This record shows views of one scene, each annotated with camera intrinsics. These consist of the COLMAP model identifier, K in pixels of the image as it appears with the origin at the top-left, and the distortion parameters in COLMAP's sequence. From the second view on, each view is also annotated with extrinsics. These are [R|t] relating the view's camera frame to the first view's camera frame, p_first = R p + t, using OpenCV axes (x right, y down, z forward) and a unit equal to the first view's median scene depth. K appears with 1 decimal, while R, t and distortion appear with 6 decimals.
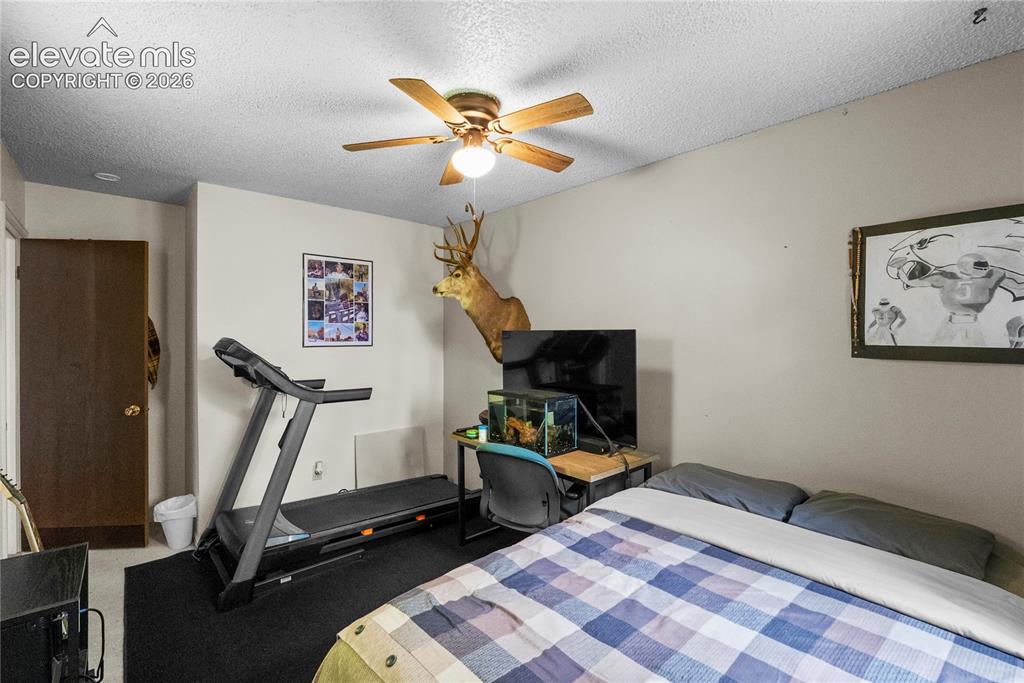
lens RADIAL K [[455.3, 0, 510.5], [0, 455.3, 336.8], [0, 0, 1]] dist [-0.009228, -0.001996]
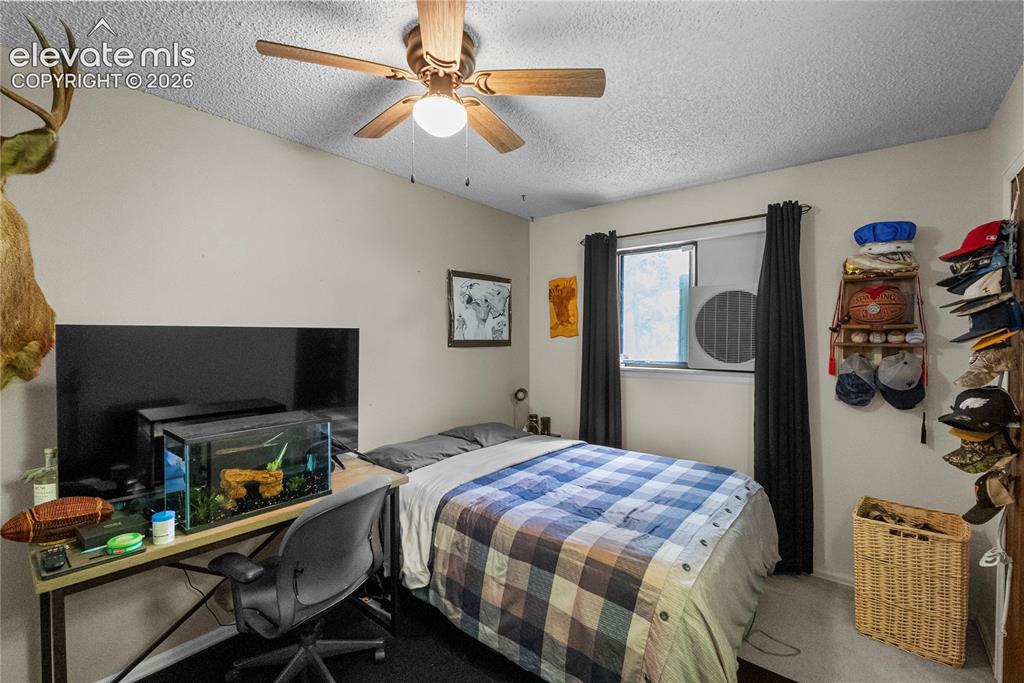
lens RADIAL K [[455.3, 0, 510.7], [0, 455.3, 343.0], [0, 0, 1]] dist [-0.009228, -0.001996]
pose [[-0.161838, -0.017376, 0.986664, -1.062246], [0.005011, 0.999818, 0.018430, -0.000570], [-0.986805, 0.007927, -0.161721, 1.200699]]
